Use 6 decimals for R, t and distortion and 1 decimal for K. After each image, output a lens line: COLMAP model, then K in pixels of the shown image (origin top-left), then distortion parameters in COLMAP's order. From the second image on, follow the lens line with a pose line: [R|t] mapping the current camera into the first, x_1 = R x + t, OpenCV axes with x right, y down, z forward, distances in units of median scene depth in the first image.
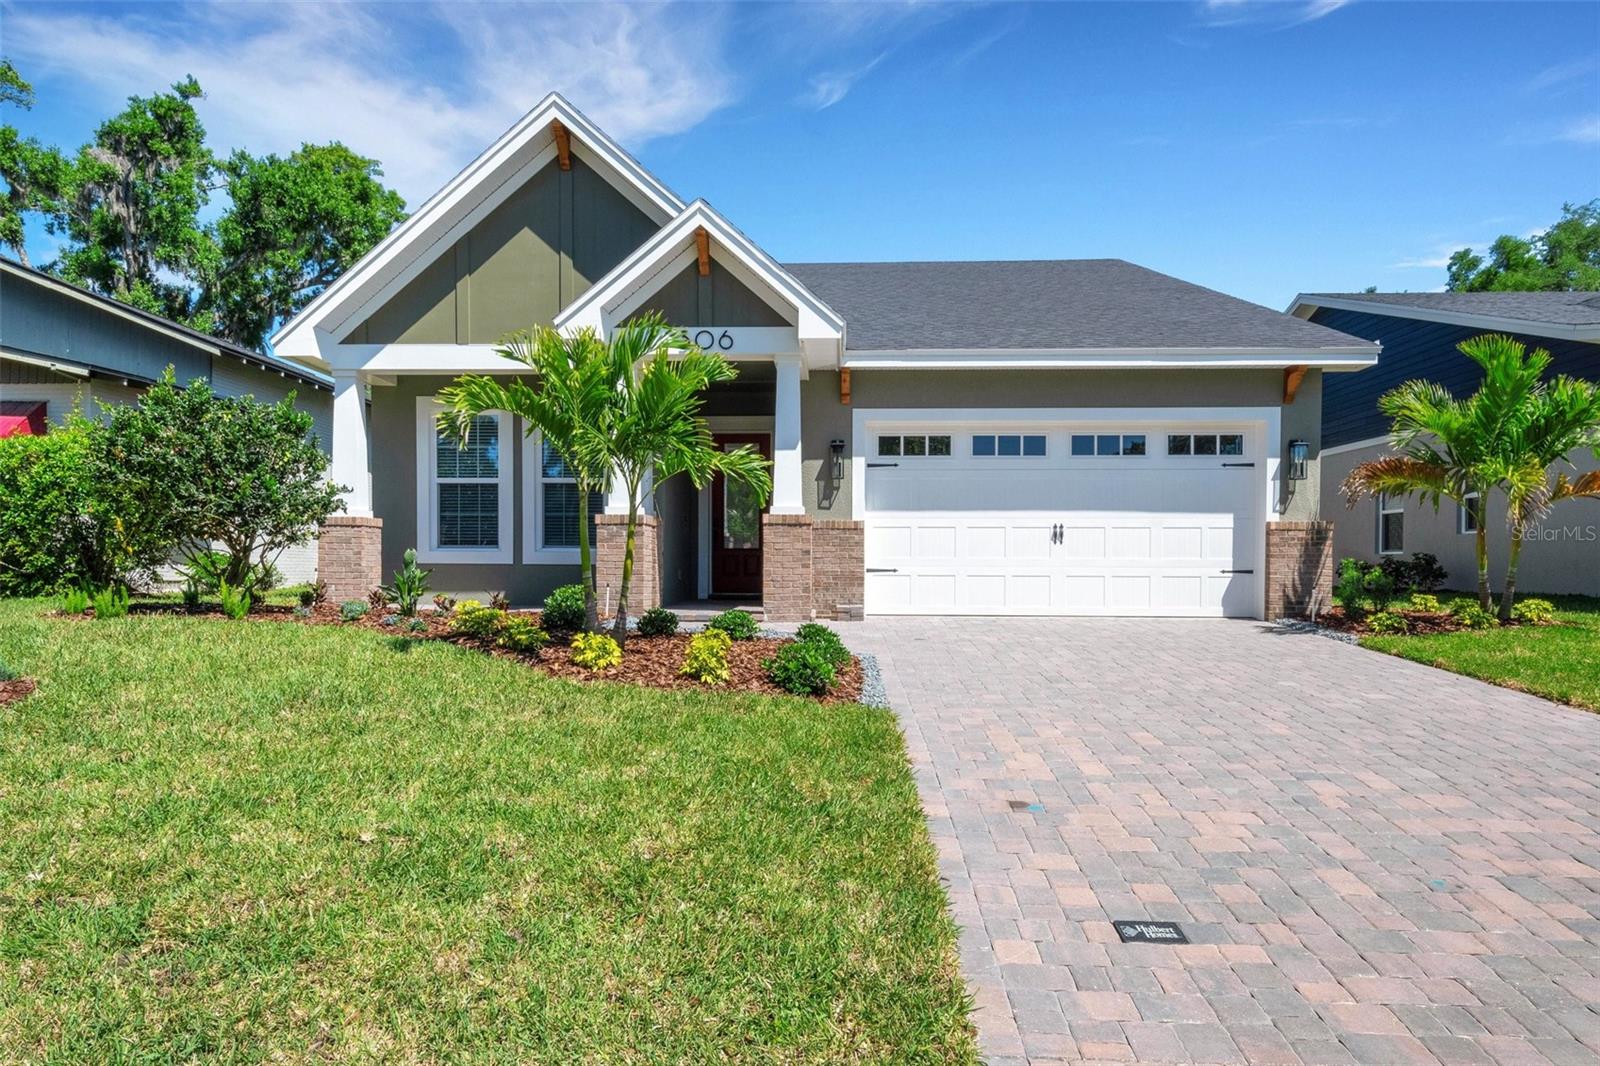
lens RADIAL K [[1006.7, 0, 809.9], [0, 1006.7, 539.6], [0, 0, 1]] dist [0.010396, -0.002192]
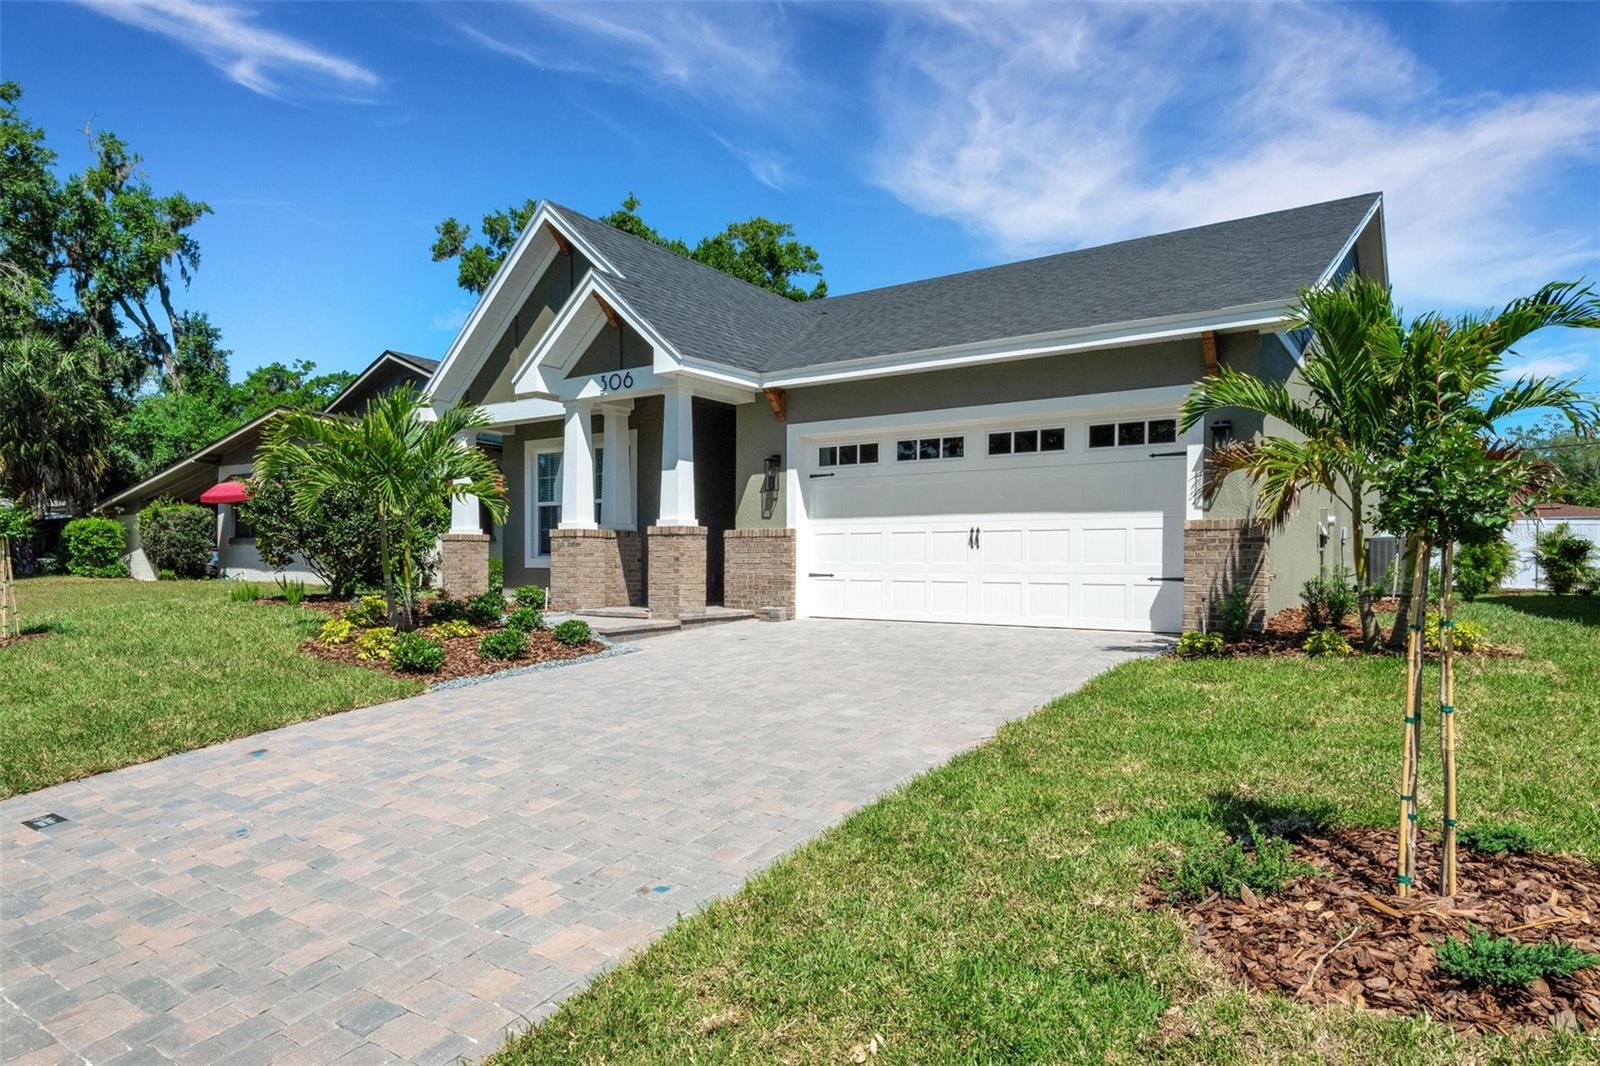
lens RADIAL K [[1006.7, 0, 812.7], [0, 1006.7, 534.2], [0, 0, 1]] dist [0.010396, -0.002192]
pose [[0.821403, -0.016464, -0.570110, 0.675123], [0.013406, 0.999864, -0.009560, -0.002331], [0.570191, 0.000209, 0.821512, 0.131608]]
